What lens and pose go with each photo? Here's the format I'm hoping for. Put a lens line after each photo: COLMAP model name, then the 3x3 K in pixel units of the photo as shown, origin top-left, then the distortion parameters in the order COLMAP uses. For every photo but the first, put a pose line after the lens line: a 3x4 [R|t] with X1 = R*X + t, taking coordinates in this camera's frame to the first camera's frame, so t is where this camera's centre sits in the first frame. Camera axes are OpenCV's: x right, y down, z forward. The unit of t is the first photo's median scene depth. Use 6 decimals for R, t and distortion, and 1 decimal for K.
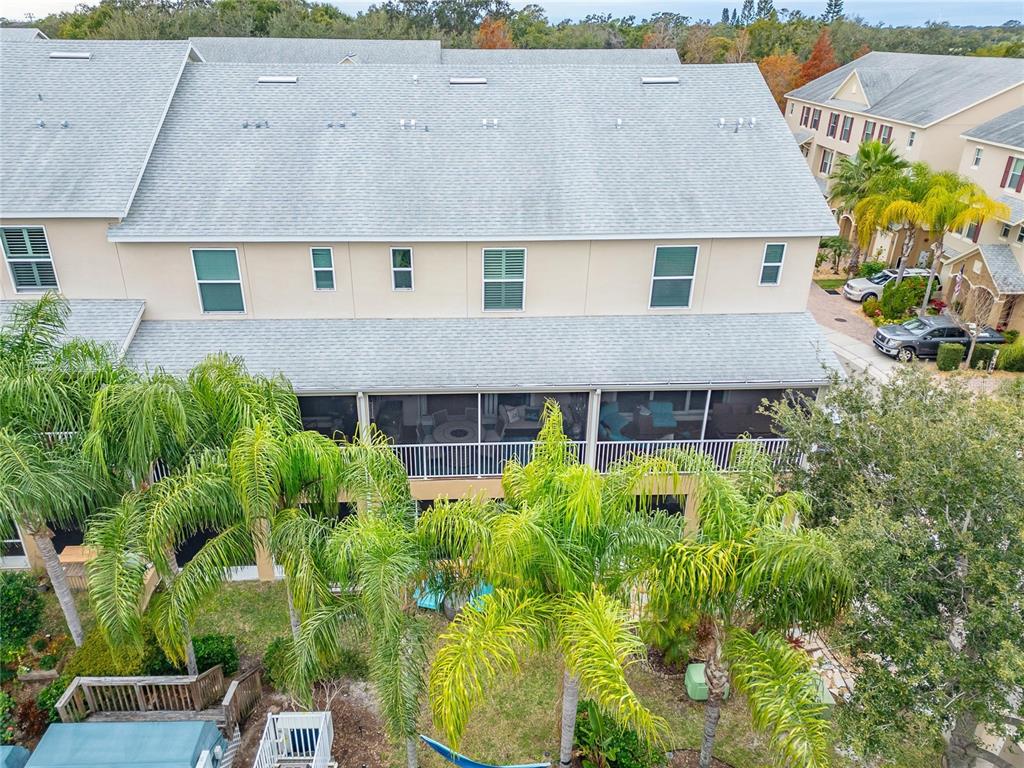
lens RADIAL K [[733.7, 0, 503.6], [0, 733.7, 383.9], [0, 0, 1]] dist [0.036110, -0.002930]
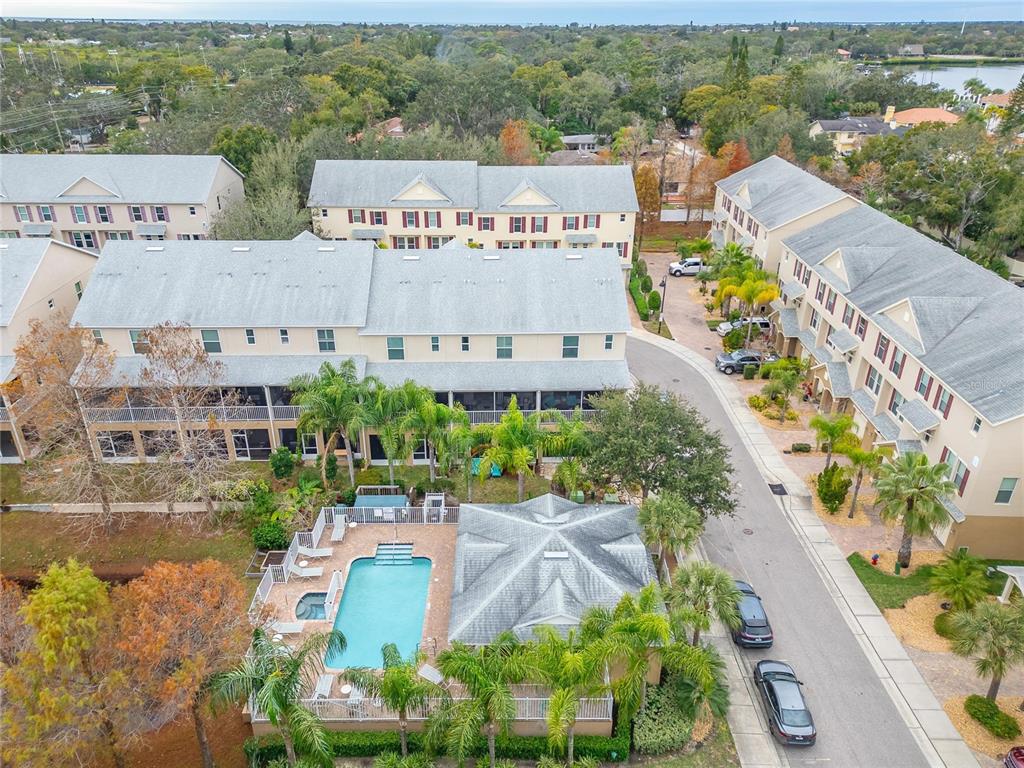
lens RADIAL K [[733.7, 0, 515.8], [0, 733.7, 384.0], [0, 0, 1]] dist [0.036110, -0.002930]
pose [[0.999682, 0.005274, -0.024651, 0.105475], [-0.005051, 0.999946, 0.009096, -0.038304], [0.024697, -0.008969, 0.999655, -1.592693]]
